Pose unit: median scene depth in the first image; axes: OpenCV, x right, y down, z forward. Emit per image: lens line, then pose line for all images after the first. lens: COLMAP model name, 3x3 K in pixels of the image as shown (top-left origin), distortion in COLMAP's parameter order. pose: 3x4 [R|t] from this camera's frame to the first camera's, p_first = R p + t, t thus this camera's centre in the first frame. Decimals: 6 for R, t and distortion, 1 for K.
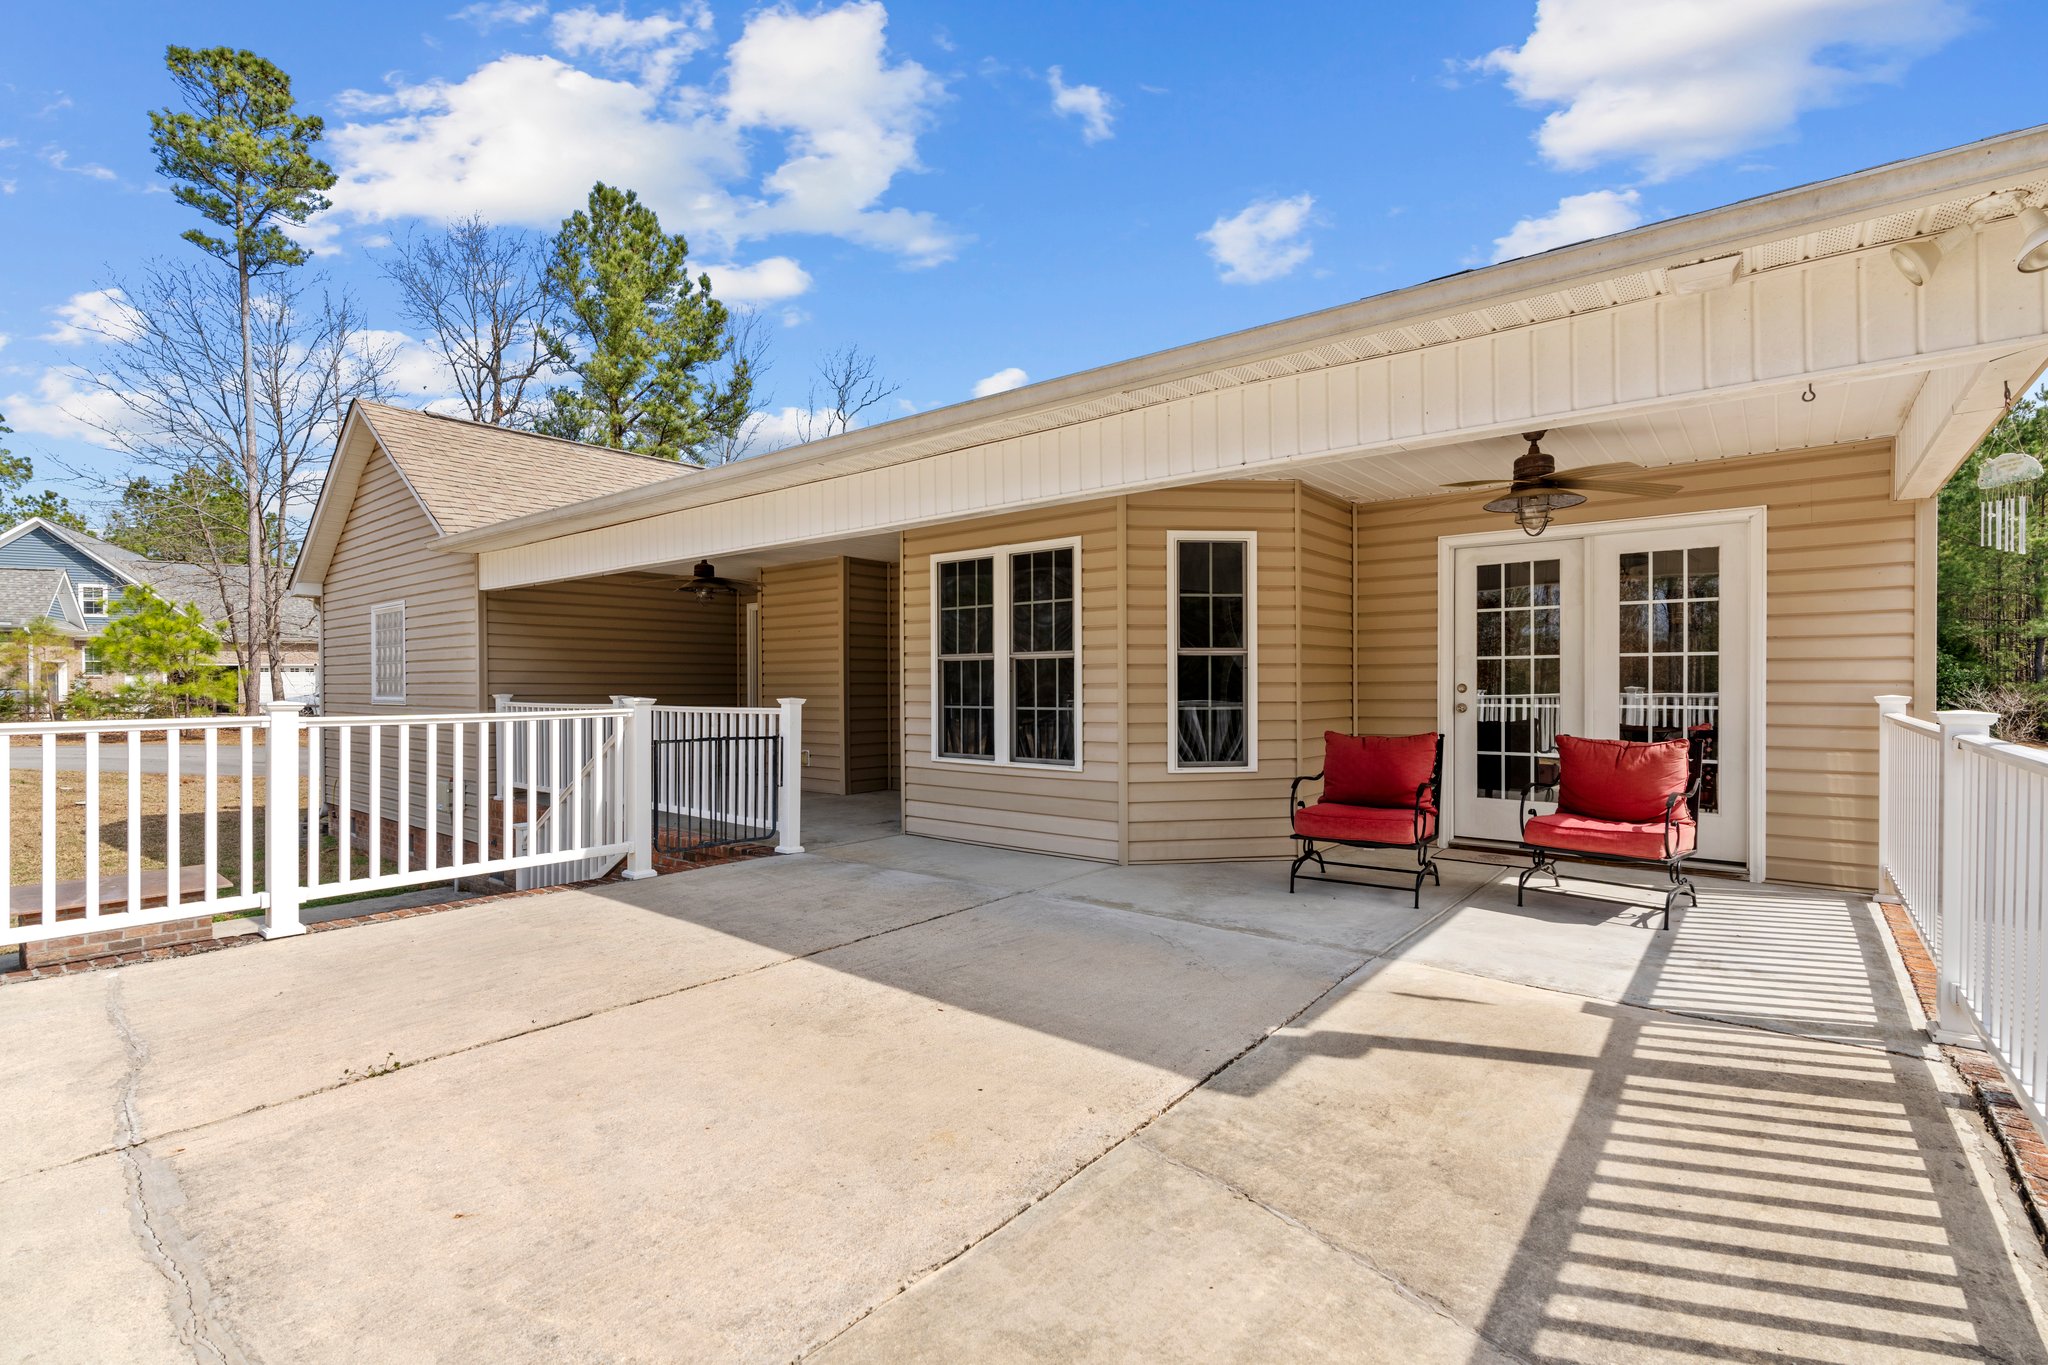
lens RADIAL K [[950.7, 0, 1035.6], [0, 950.7, 681.4], [0, 0, 1]] dist [-0.001431, -0.001081]
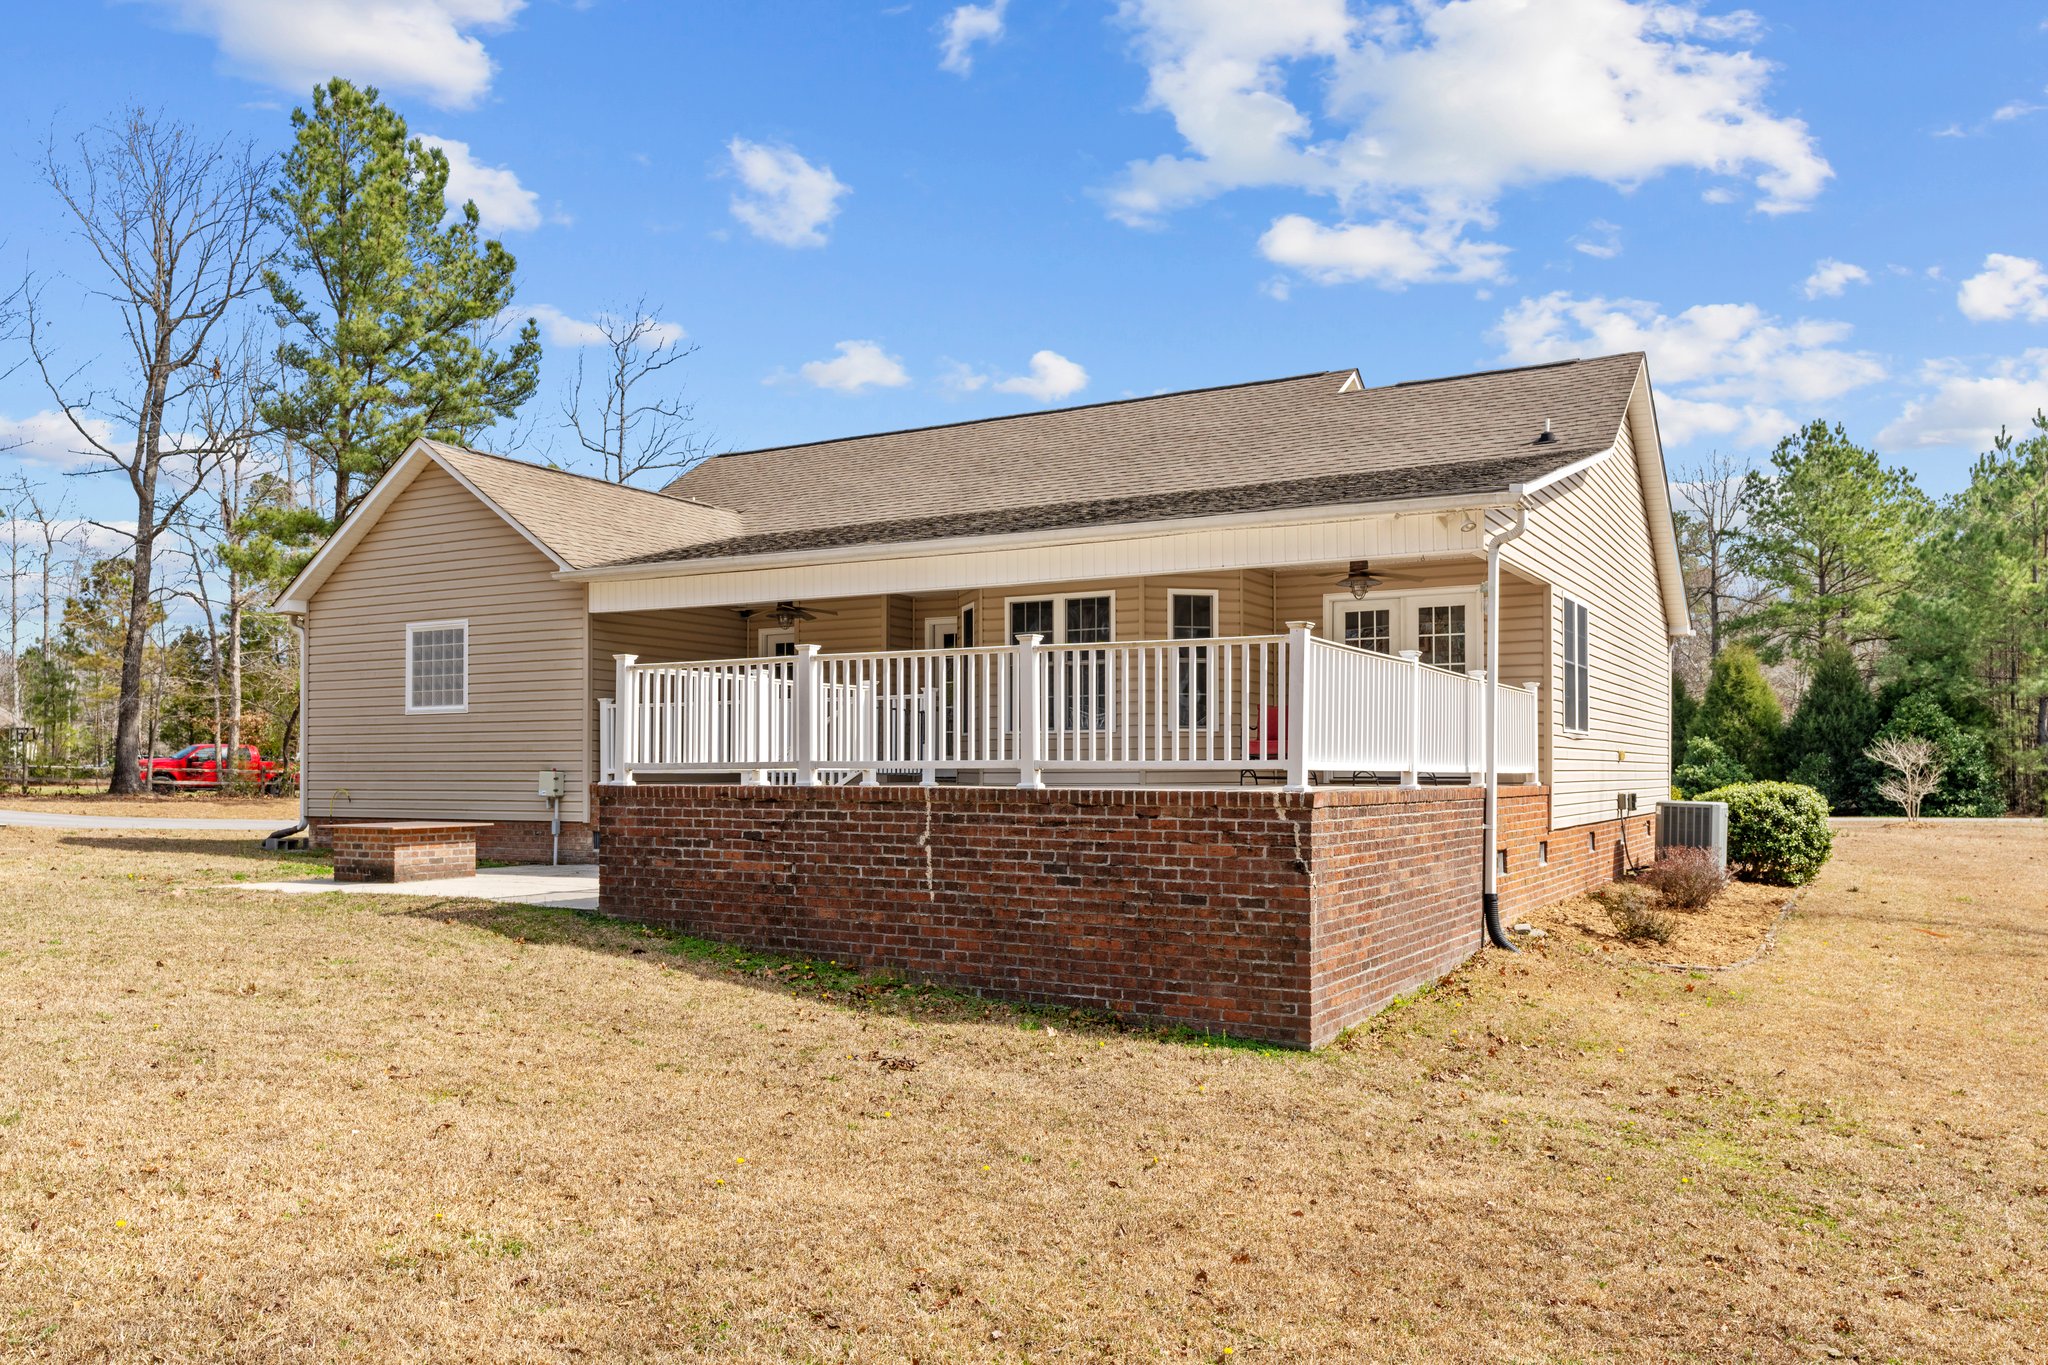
lens RADIAL K [[1467.8, 0, 1021.6], [0, 1467.8, 687.8], [0, 0, 1]] dist [0.003394, -0.000689]
pose [[0.991209, 0.014610, 0.131496, -0.473194], [-0.007473, 0.998480, -0.054605, 0.169448], [-0.132093, 0.053143, 0.989812, -1.597932]]
